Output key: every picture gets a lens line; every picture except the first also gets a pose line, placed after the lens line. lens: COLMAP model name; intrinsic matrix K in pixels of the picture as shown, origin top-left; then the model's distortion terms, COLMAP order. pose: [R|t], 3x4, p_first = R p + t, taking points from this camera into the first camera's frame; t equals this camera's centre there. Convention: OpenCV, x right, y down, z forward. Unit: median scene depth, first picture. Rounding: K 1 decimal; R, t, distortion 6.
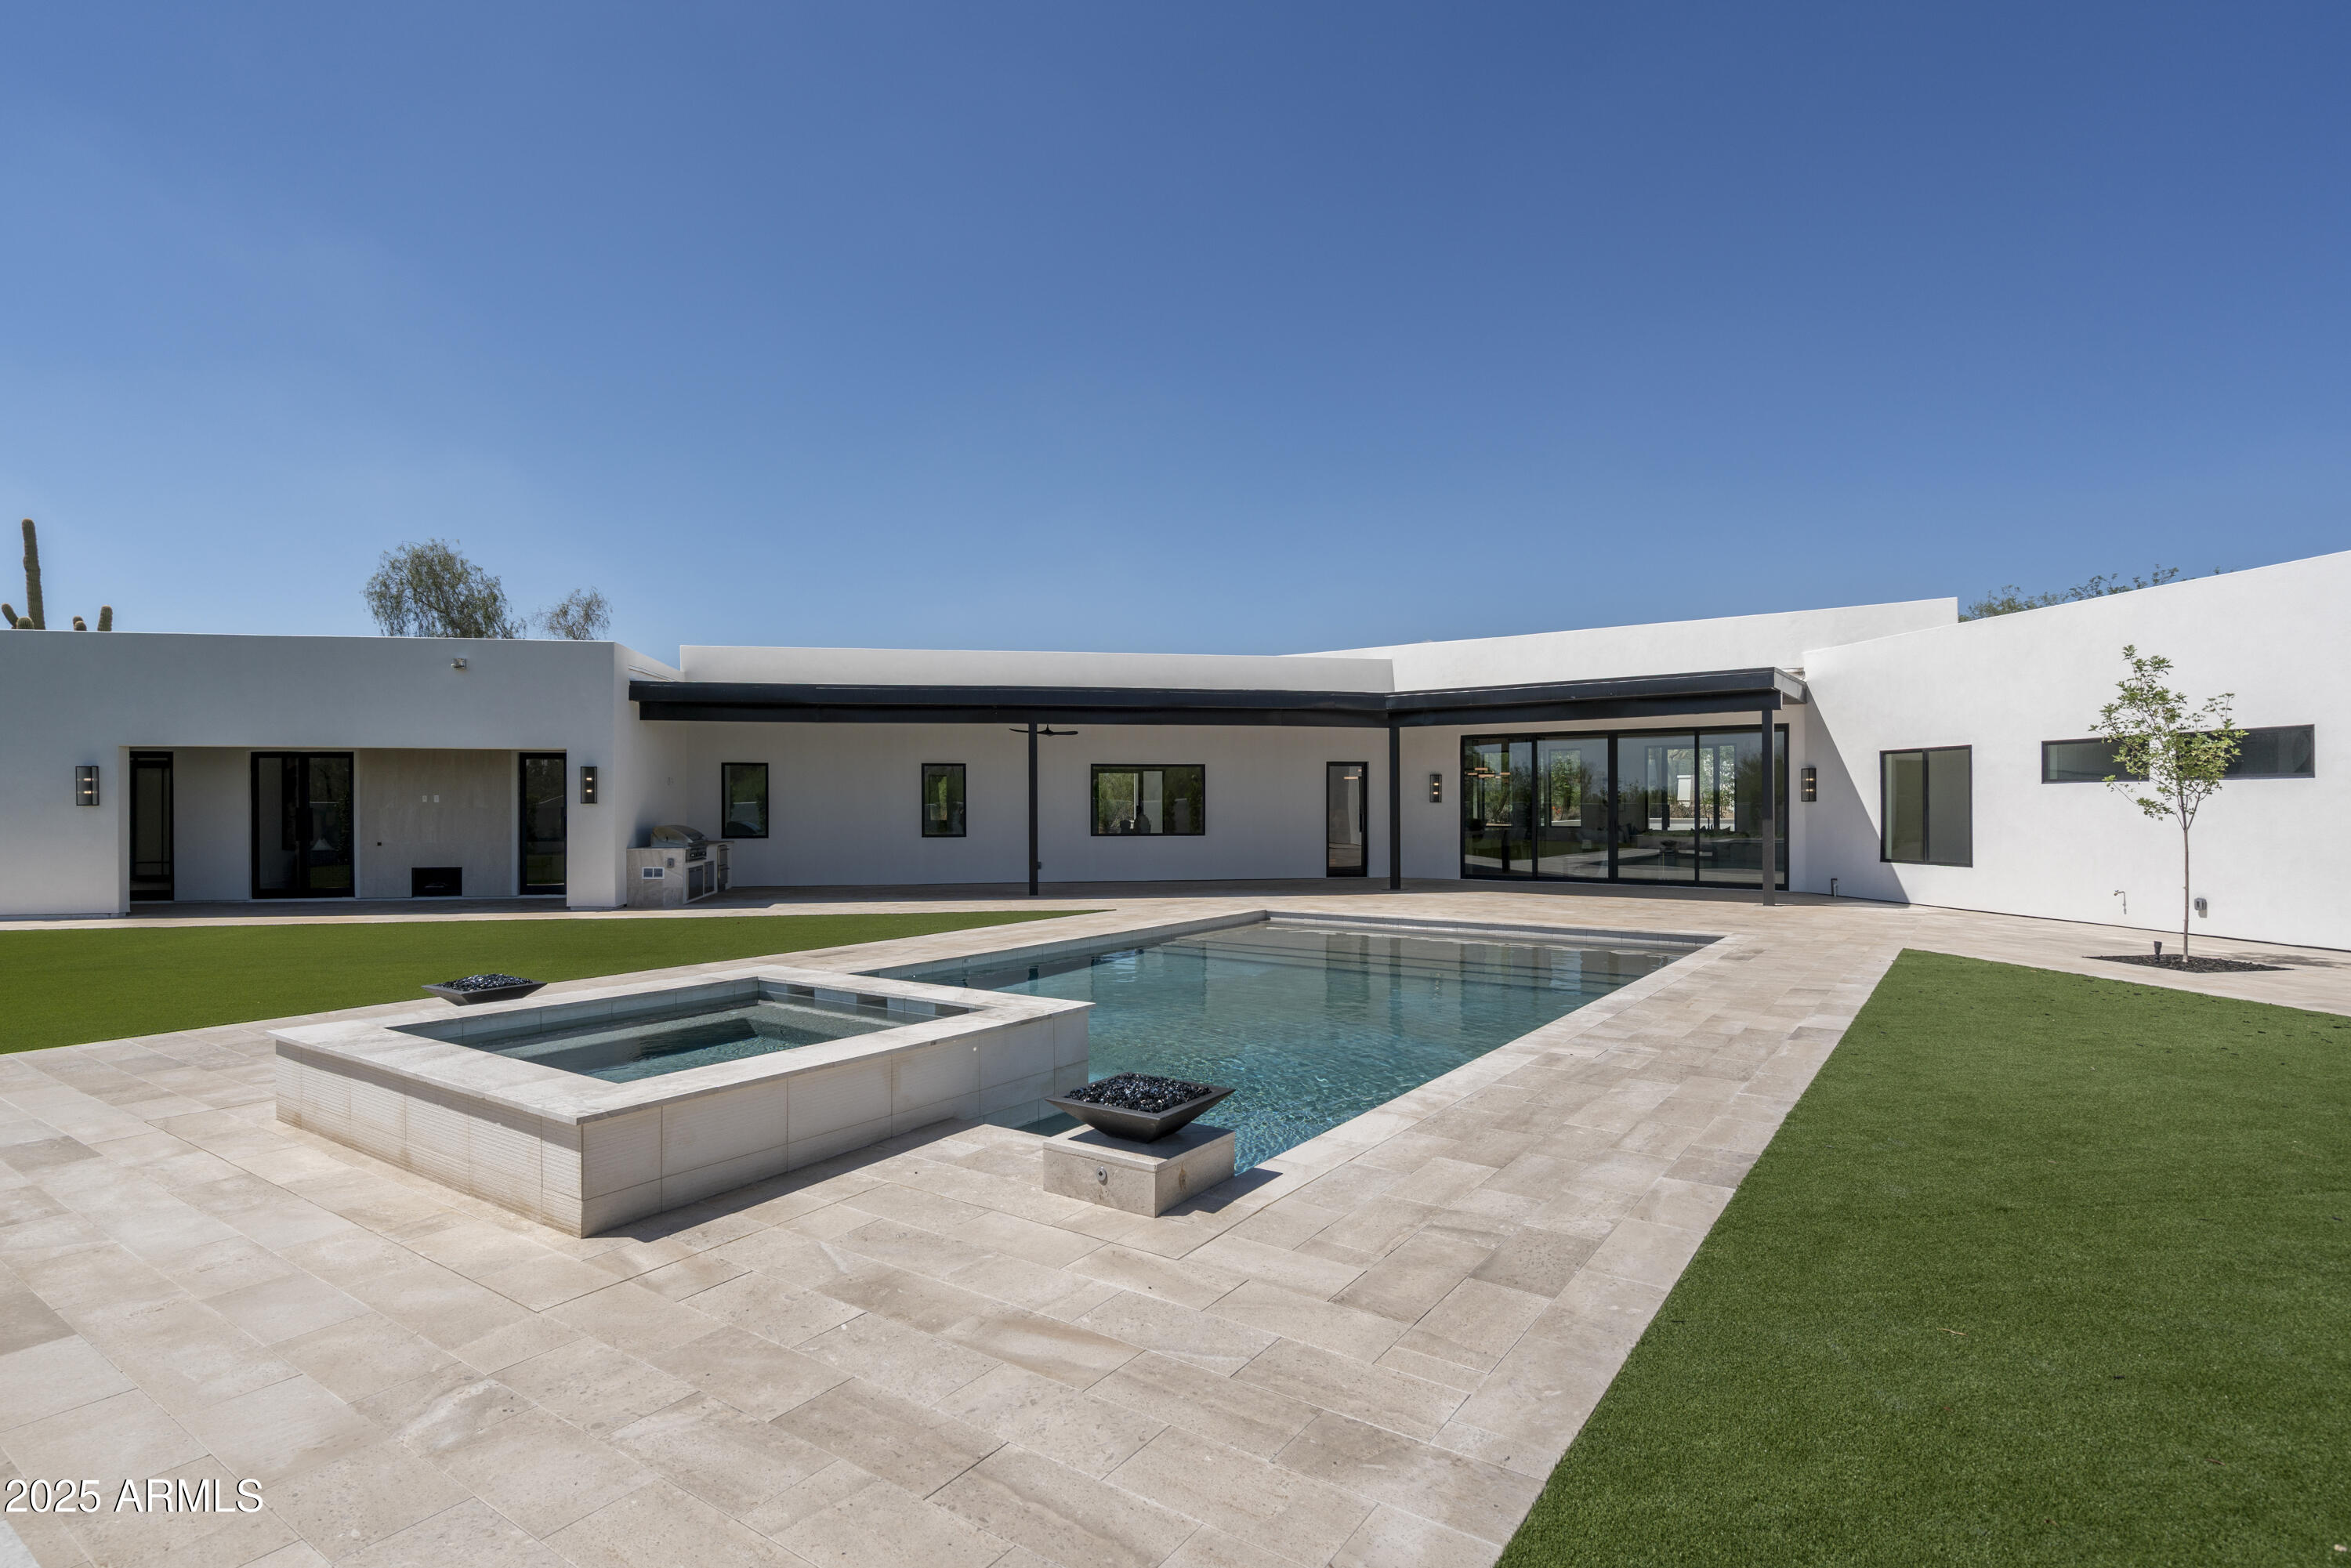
lens RADIAL K [[1164.6, 0, 1157.5], [0, 1164.6, 794.1], [0, 0, 1]] dist [0.003082, 0.000137]
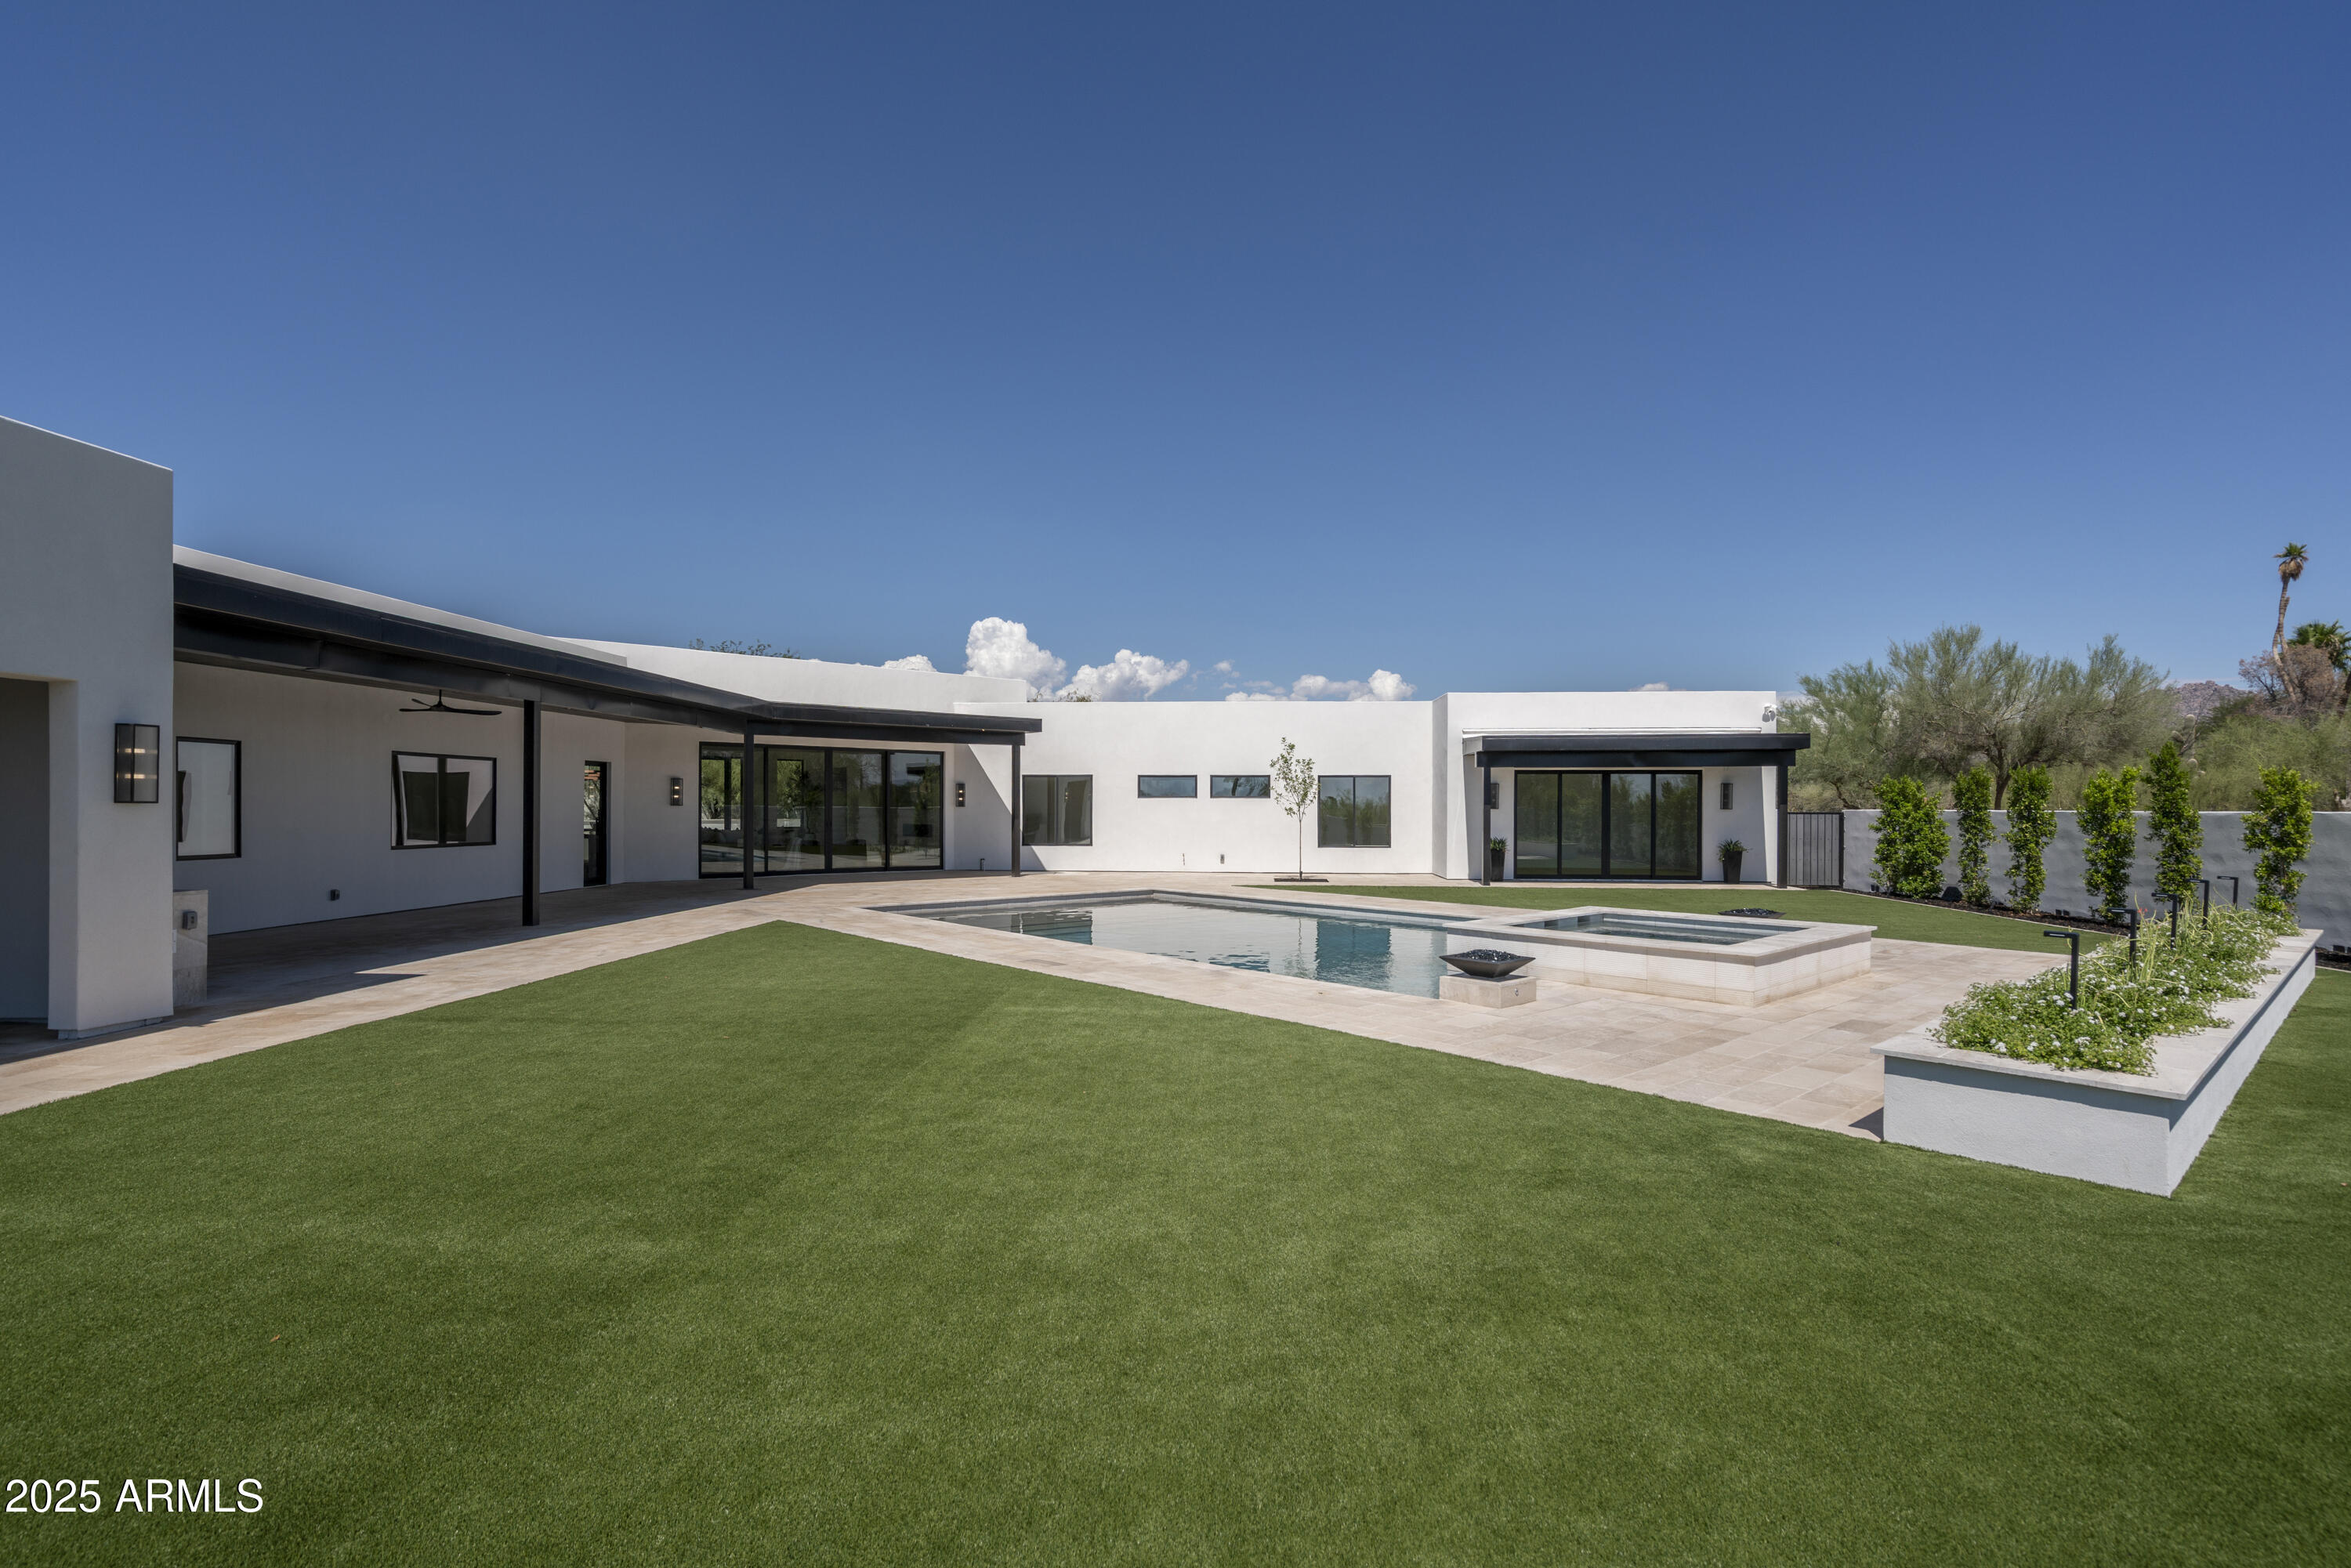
lens RADIAL K [[1164.6, 0, 1157.5], [0, 1164.6, 794.1], [0, 0, 1]] dist [0.003082, 0.000137]
pose [[0.163721, 0.015003, 0.986393, -0.894864], [-0.010831, 0.999851, -0.013410, 0.007788], [-0.986447, -0.008488, 0.163860, 0.570465]]
